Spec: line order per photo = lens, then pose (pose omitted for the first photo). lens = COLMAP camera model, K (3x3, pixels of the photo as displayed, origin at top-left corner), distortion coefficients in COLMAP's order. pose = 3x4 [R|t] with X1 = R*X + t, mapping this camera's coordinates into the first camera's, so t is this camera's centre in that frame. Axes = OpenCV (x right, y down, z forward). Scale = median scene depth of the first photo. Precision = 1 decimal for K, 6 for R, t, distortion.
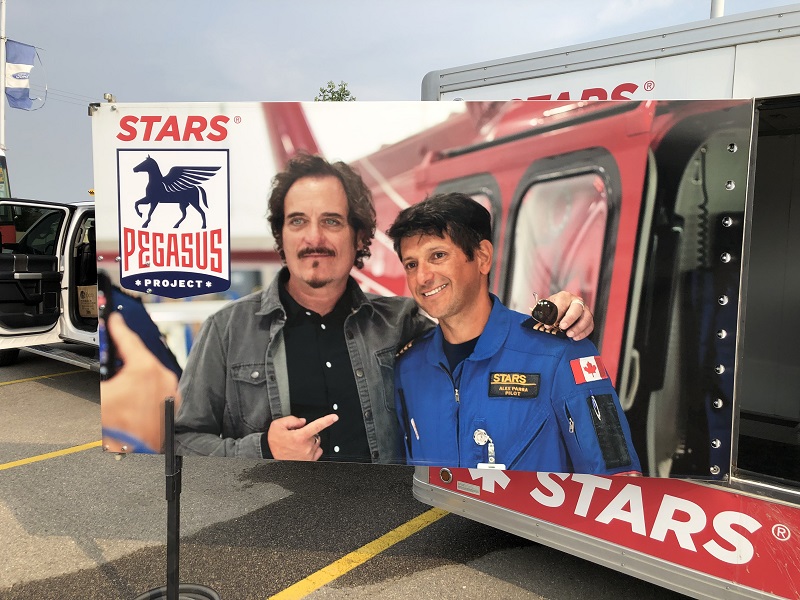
lens RADIAL K [[646.4, 0, 398.8], [0, 646.4, 288.9], [0, 0, 1]] dist [0.015132, -0.002362]
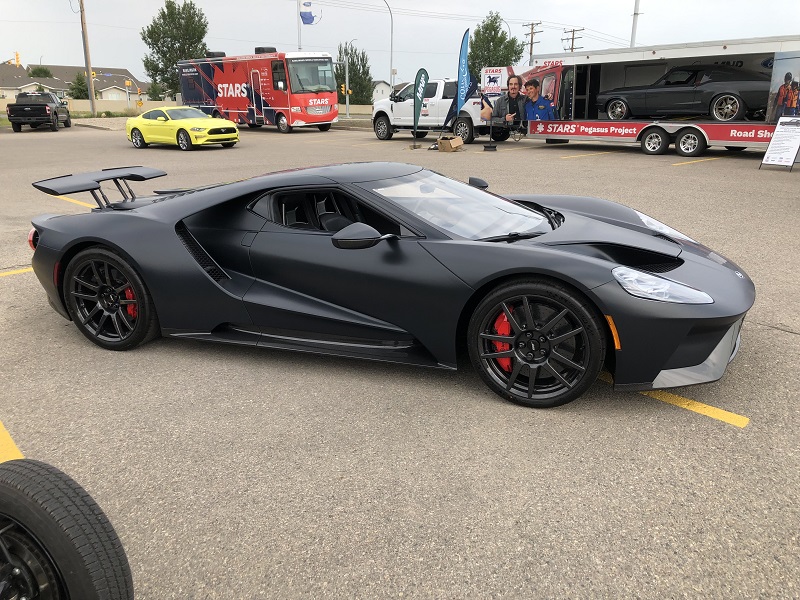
lens RADIAL K [[646.4, 0, 397.8], [0, 646.4, 292.3], [0, 0, 1]] dist [0.015132, -0.002362]
pose [[0.984214, 0.017443, -0.176120, -0.088325], [0.019977, 0.977822, 0.208483, 0.618611], [0.175851, -0.208710, 0.962038, -6.517232]]
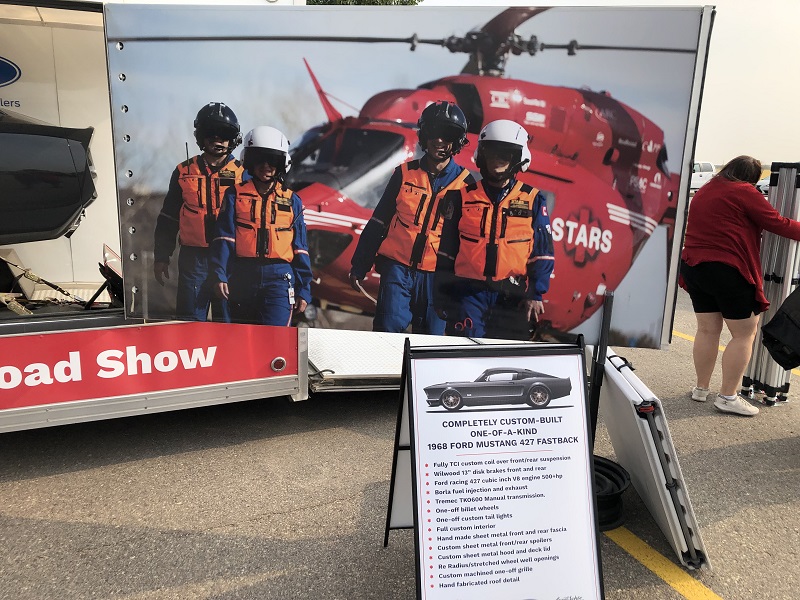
lens RADIAL K [[646.4, 0, 384.8], [0, 646.4, 297.0], [0, 0, 1]] dist [0.015132, -0.002362]
pose [[0.436601, -0.222268, 0.871767, 1.131236], [0.054692, 0.973766, 0.220883, 0.132979], [-0.897992, -0.048759, 0.437303, -1.324862]]
